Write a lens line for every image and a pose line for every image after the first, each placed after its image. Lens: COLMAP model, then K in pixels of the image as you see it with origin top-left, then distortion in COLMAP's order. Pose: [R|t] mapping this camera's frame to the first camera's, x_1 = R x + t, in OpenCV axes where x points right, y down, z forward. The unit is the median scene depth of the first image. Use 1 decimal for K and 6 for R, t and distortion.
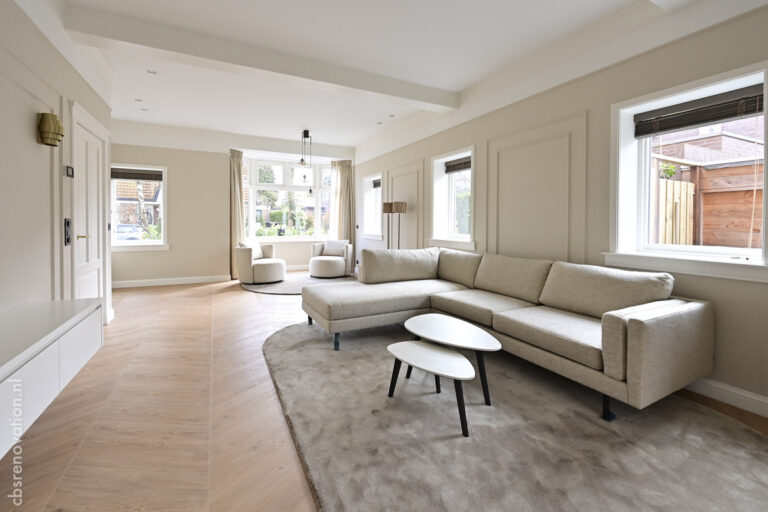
lens RADIAL K [[319.1, 0, 380.1], [0, 319.1, 232.9], [0, 0, 1]] dist [-0.000162, -0.000001]
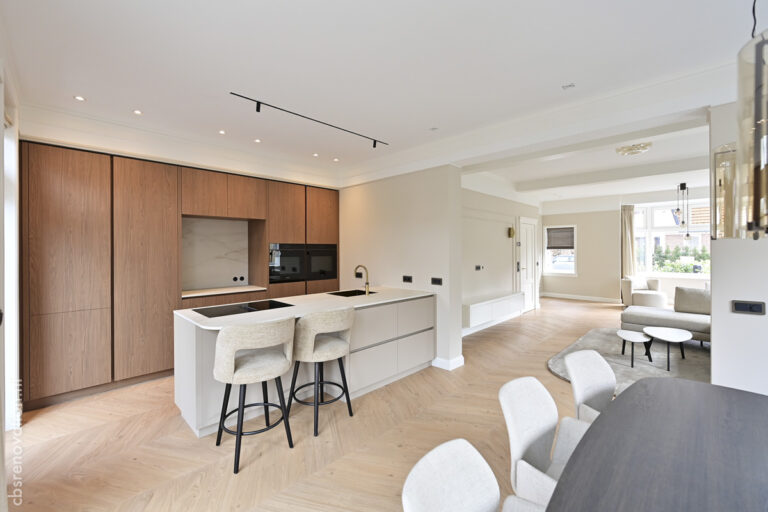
lens RADIAL K [[332.1, 0, 387.2], [0, 332.1, 250.5], [0, 0, 1]] dist [-0.000399, -0.000055]
pose [[0.322047, -0.010388, -0.946667, 0.661654], [-0.022976, 0.999560, -0.018784, -0.032764], [0.946445, 0.027800, 0.321667, -0.473357]]
